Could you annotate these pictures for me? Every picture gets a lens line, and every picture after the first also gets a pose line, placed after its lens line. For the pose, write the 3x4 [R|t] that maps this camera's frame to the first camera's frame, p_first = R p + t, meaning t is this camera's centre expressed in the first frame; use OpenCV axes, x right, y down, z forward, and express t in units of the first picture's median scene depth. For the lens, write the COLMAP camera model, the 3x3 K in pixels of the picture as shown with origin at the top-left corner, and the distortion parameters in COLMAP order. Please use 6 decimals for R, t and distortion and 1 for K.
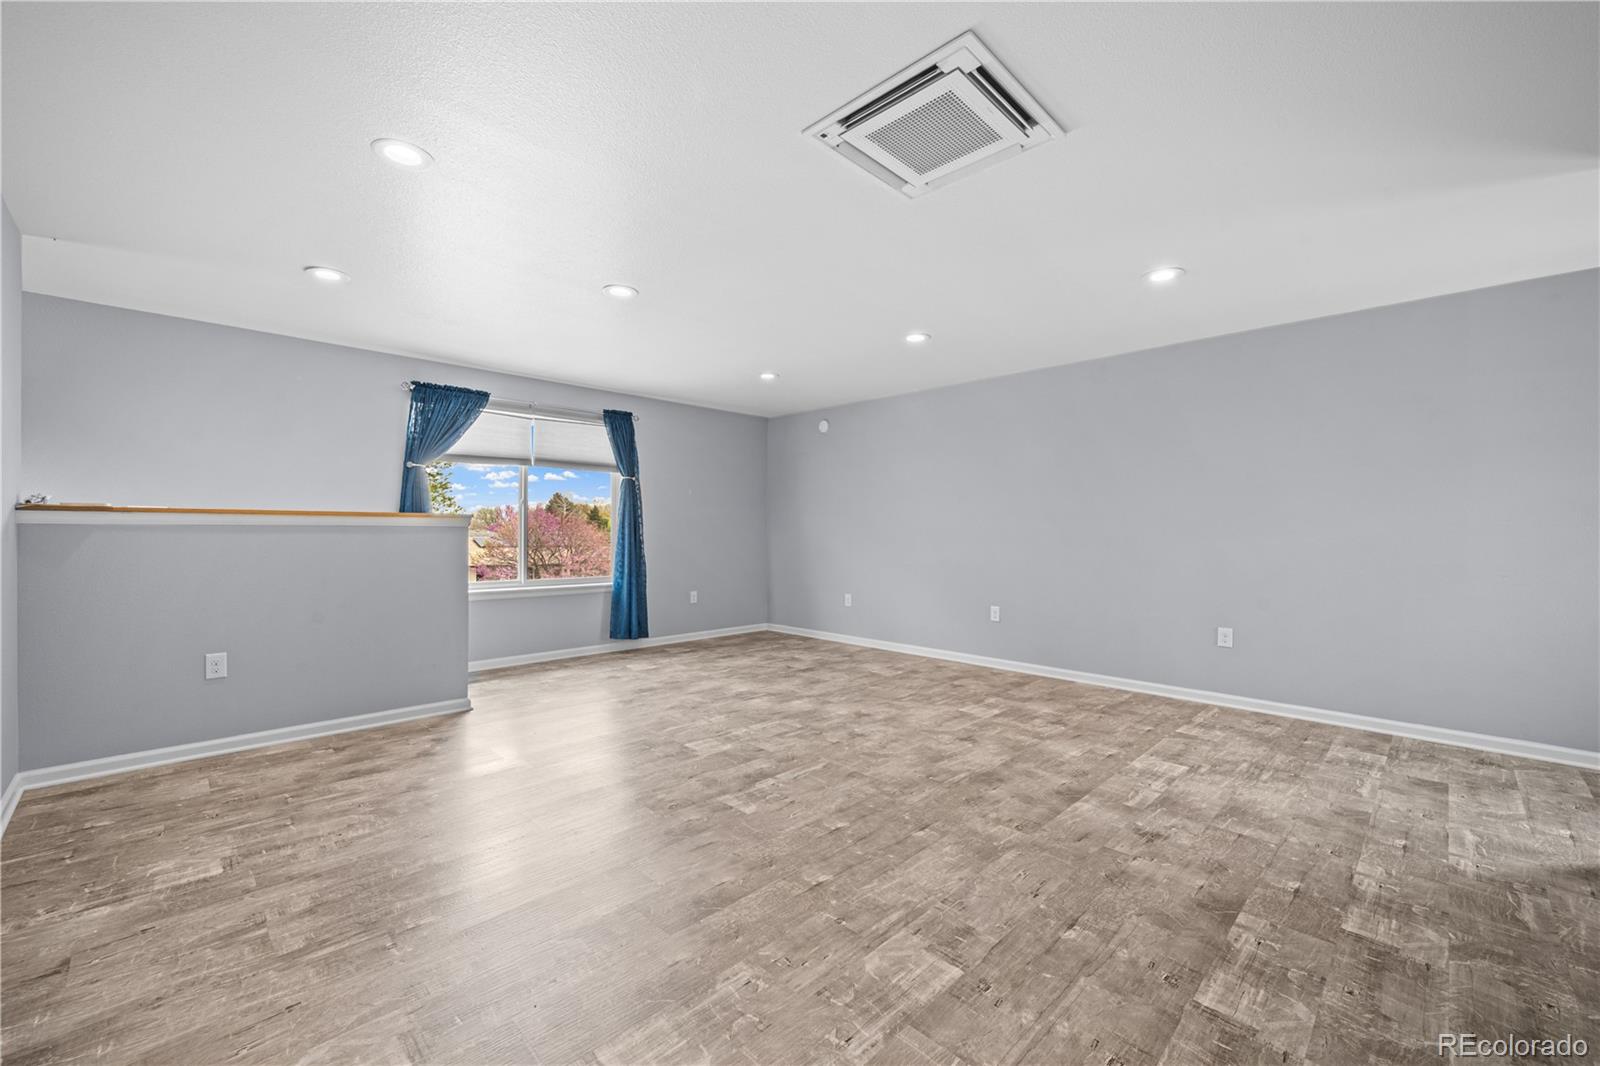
lens RADIAL K [[649.4, 0, 790.1], [0, 649.4, 534.5], [0, 0, 1]] dist [0.005674, 0.000074]
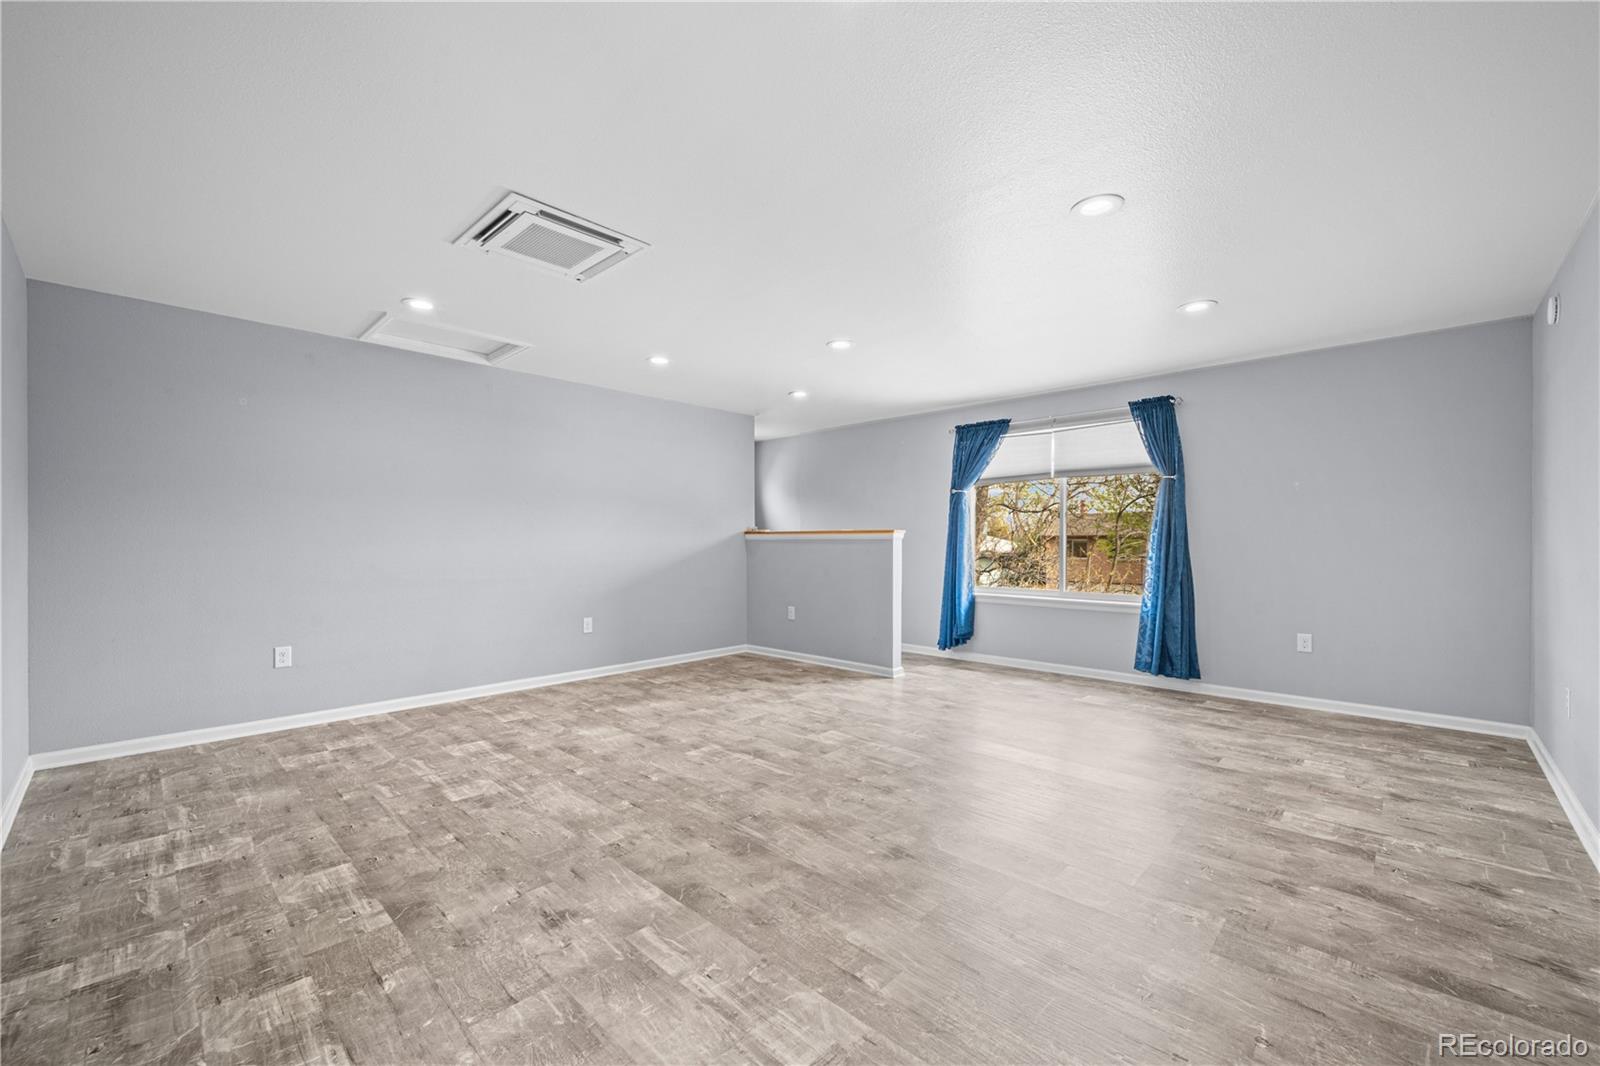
lens RADIAL K [[649.4, 0, 790.0], [0, 649.4, 536.8], [0, 0, 1]] dist [0.005674, 0.000074]
pose [[0.016512, -0.010763, -0.999806, 1.348694], [-0.005753, 0.999924, -0.010859, -0.001659], [0.999847, 0.005931, 0.016449, 1.256501]]
